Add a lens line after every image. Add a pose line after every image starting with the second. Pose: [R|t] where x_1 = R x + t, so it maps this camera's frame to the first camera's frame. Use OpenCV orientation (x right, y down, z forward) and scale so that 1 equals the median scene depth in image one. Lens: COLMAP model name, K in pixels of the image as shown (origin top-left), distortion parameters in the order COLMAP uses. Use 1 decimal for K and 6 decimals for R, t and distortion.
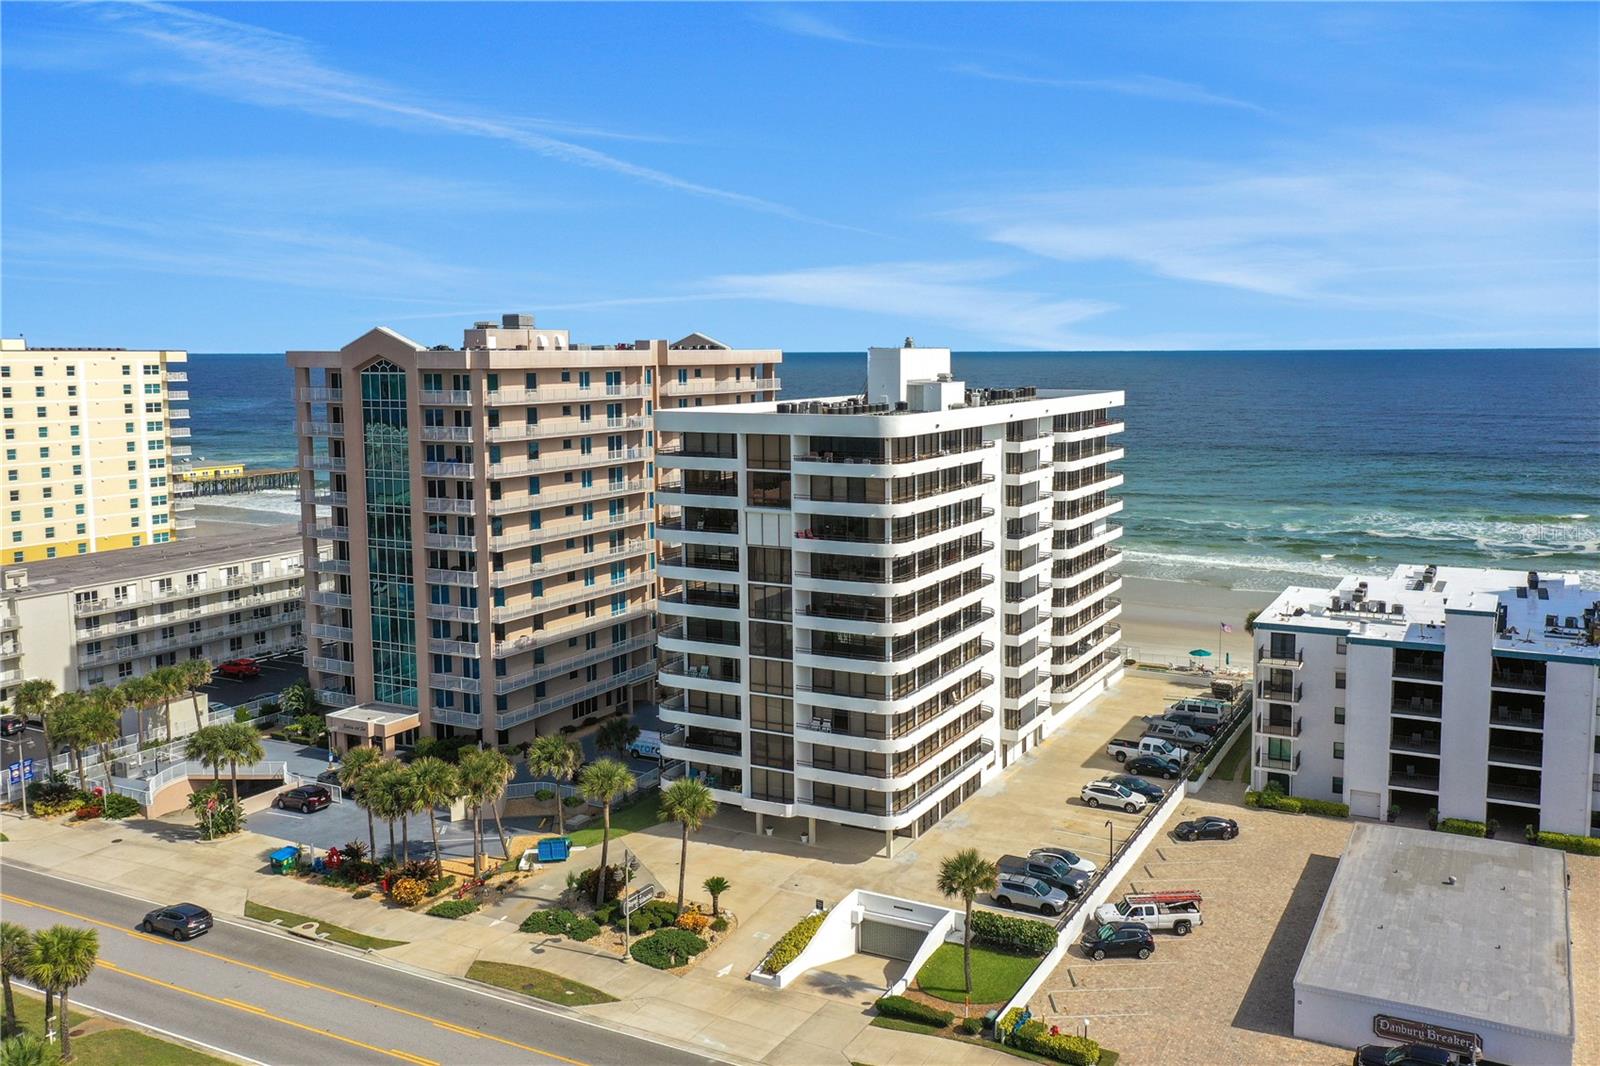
lens RADIAL K [[1287.8, 0, 885.1], [0, 1287.8, 470.2], [0, 0, 1]] dist [0.004643, -0.001347]
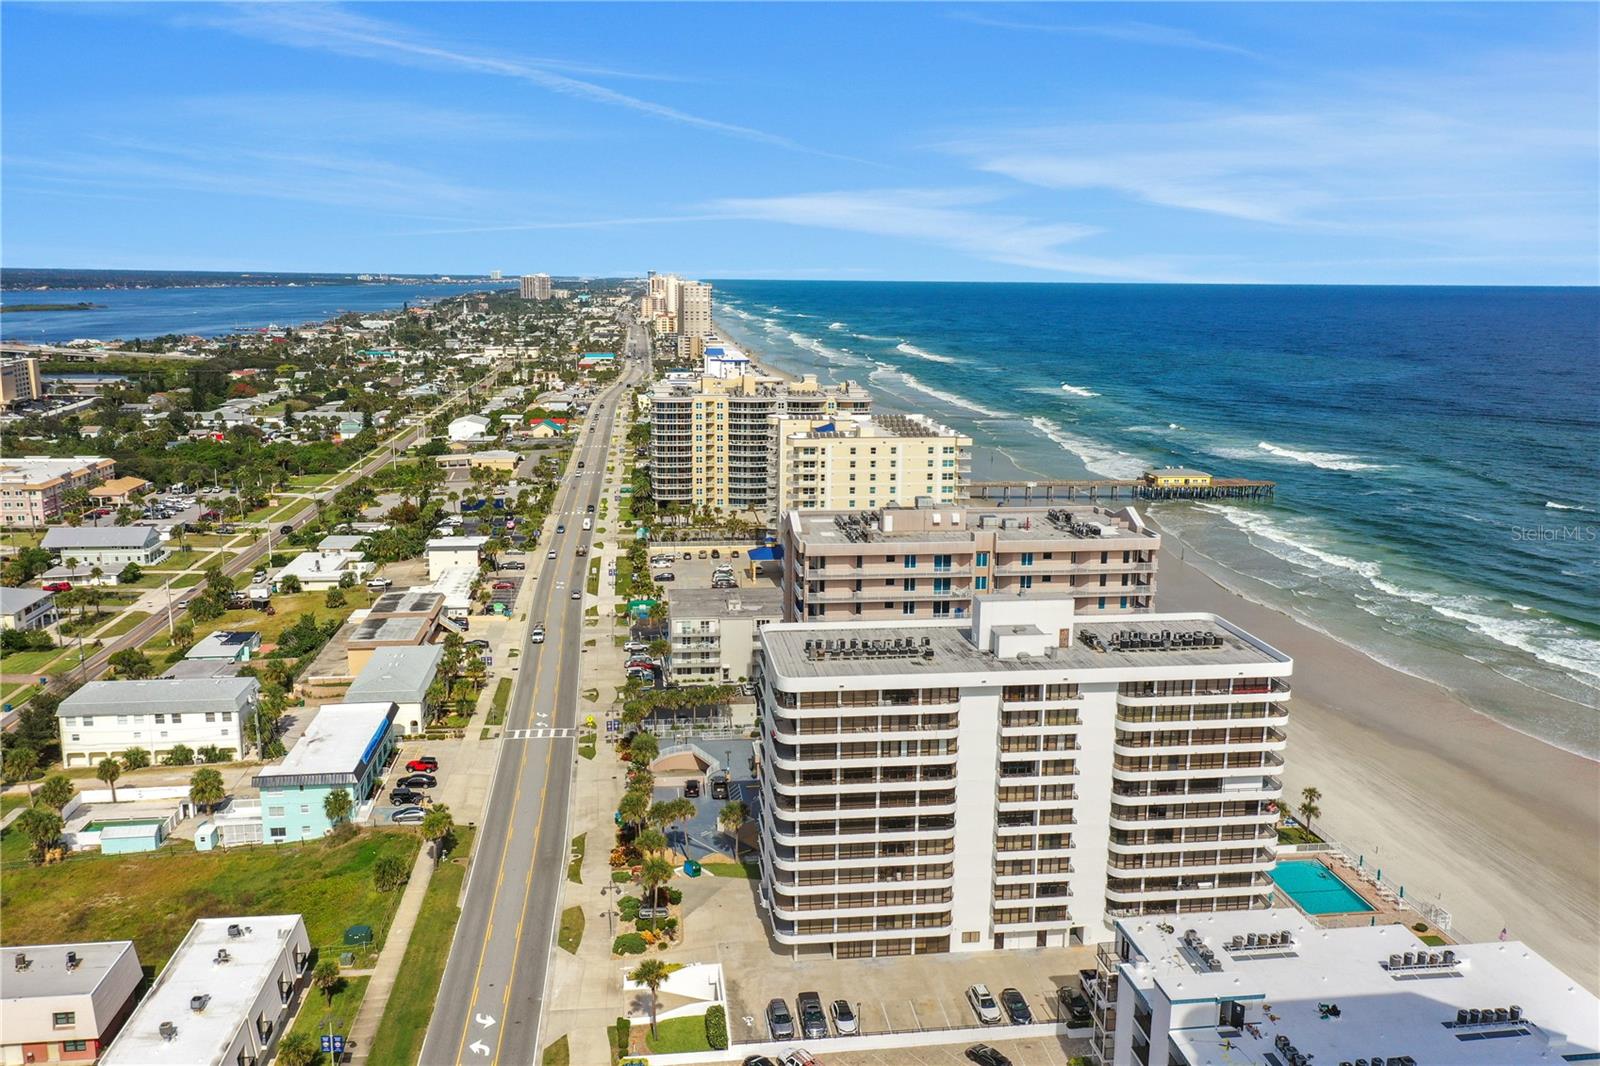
lens RADIAL K [[1260.6, 0, 811.7], [0, 1260.6, 539.0], [0, 0, 1]] dist [0.020861, 0.001046]
pose [[0.556257, 0.172722, -0.812862, 1.039863], [-0.084930, 0.984856, 0.151149, -0.374230], [0.826659, -0.015041, 0.562502, 0.184837]]
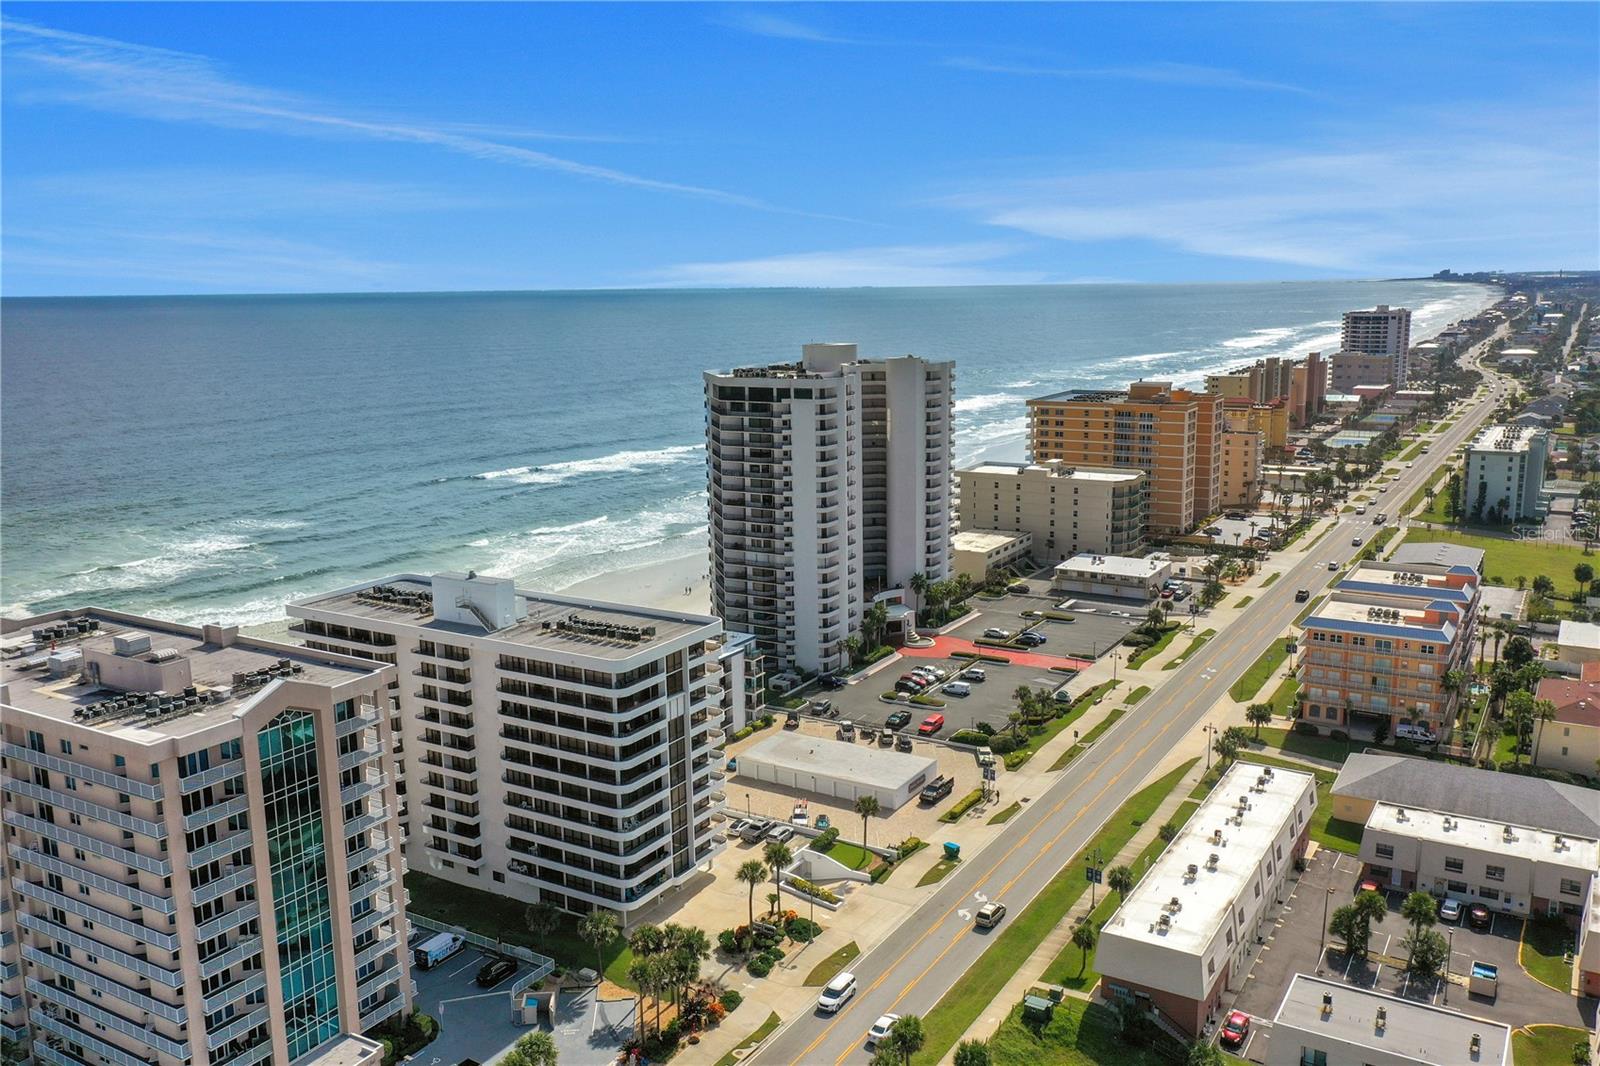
lens RADIAL K [[1293.3, 0, 778.5], [0, 1293.3, 531.4], [0, 0, 1]] dist [-0.005176, -0.001086]
pose [[0.104588, -0.183700, 0.977403, -1.499412], [0.109110, 0.978979, 0.172321, -0.406231], [-0.988512, 0.088621, 0.122432, 0.606302]]
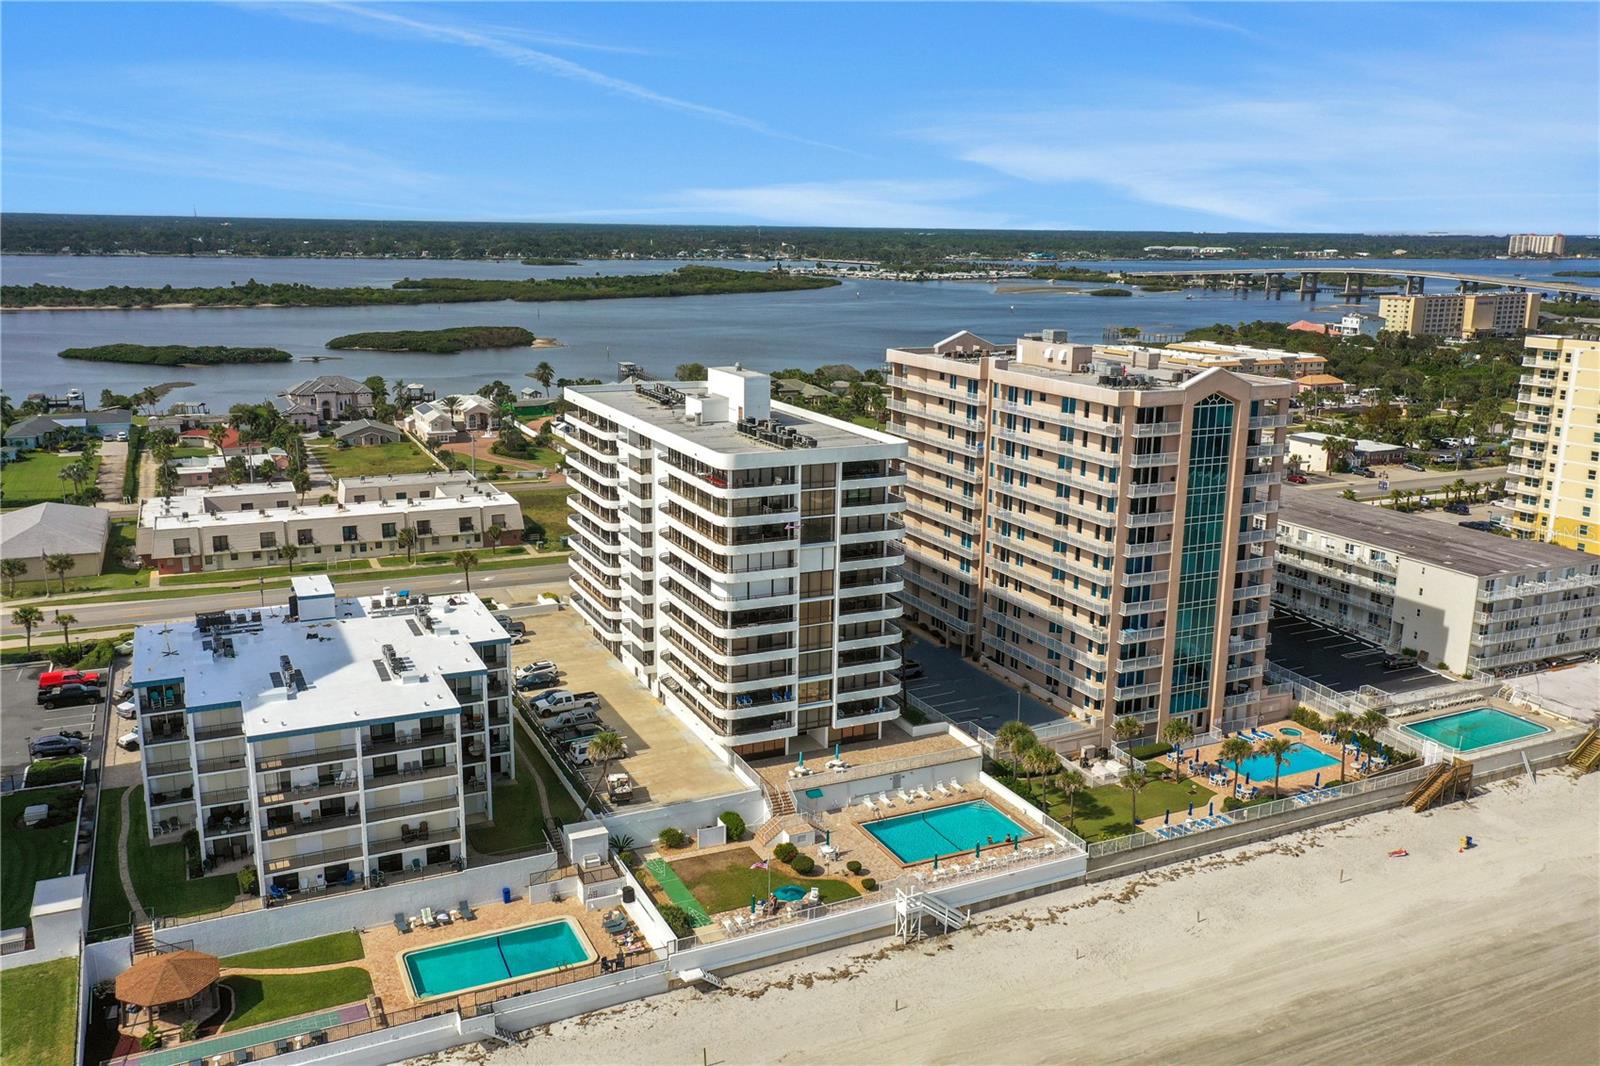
lens RADIAL K [[1294.8, 0, 803.3], [0, 1294.8, 538.3], [0, 0, 1]] dist [0.016158, 0.000363]
pose [[-0.620727, 0.176014, -0.764014, 1.151719], [-0.082682, 0.954344, 0.287037, -0.365978], [0.779655, 0.241342, -0.577834, 2.154345]]
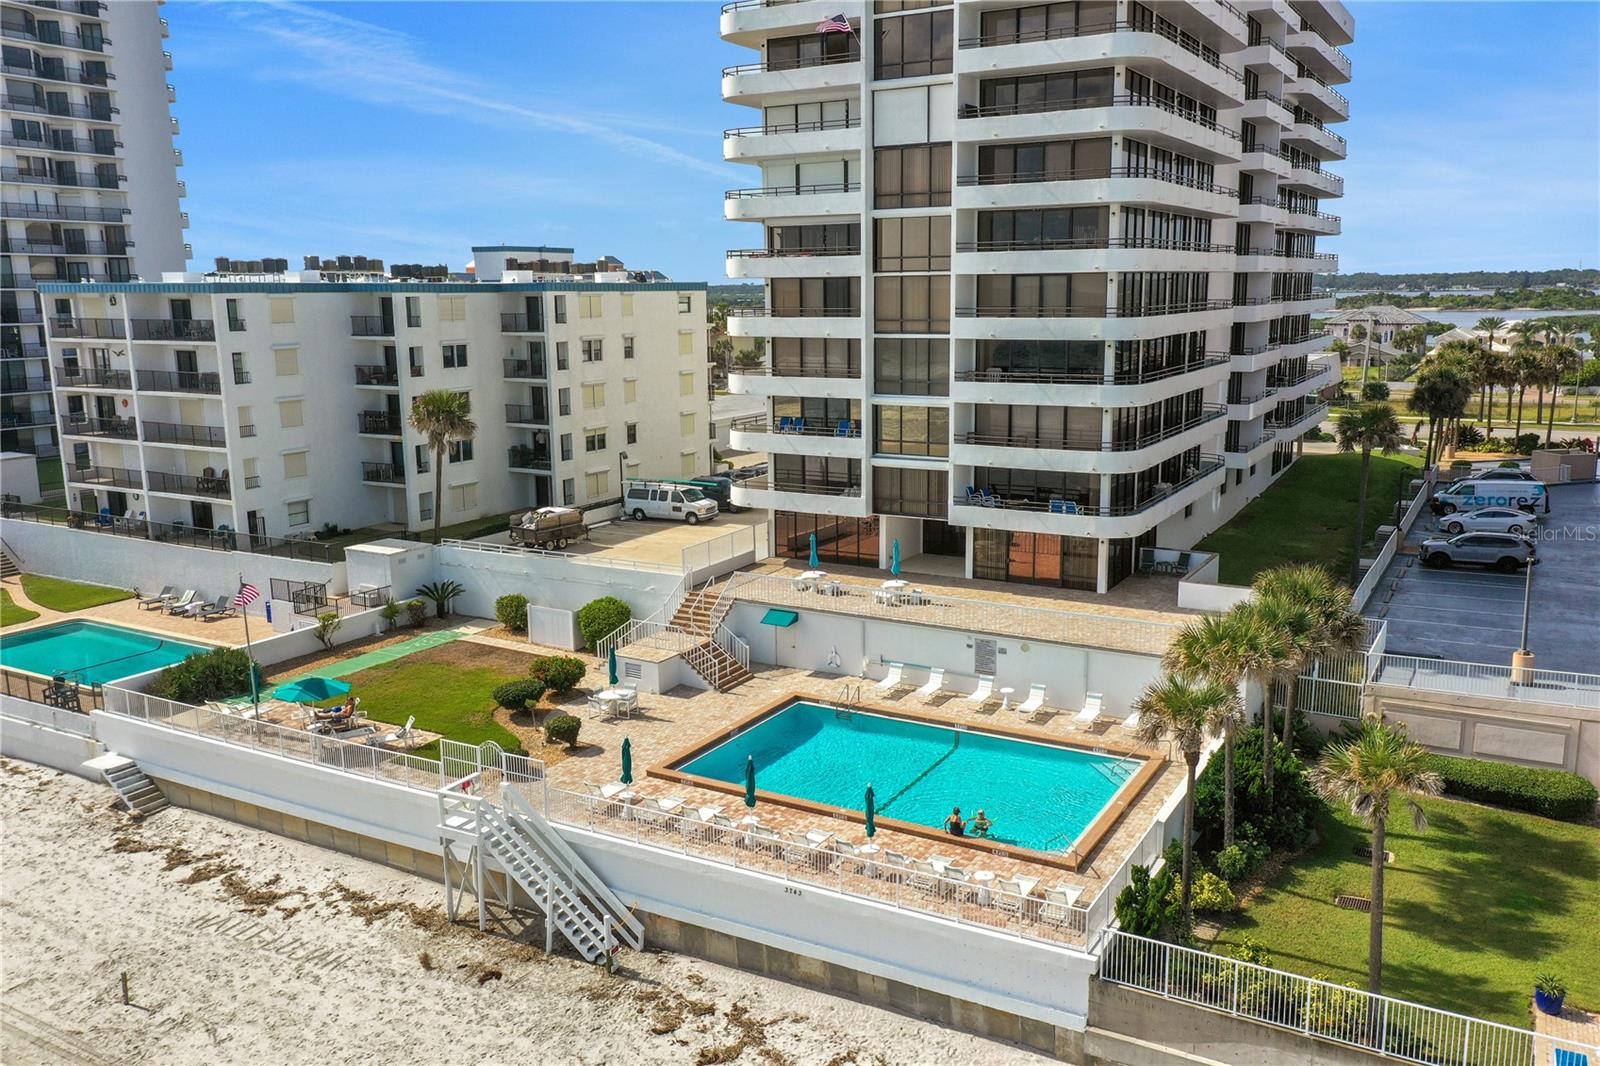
lens RADIAL K [[1272.9, 0, 801.9], [0, 1272.9, 534.0], [0, 0, 1]] dist [0.011870, -0.000646]
pose [[-0.997274, 0.001009, 0.073776, 0.167137], [0.021388, 0.960927, 0.275974, 0.046248], [-0.070615, 0.276799, -0.958330, 2.016373]]
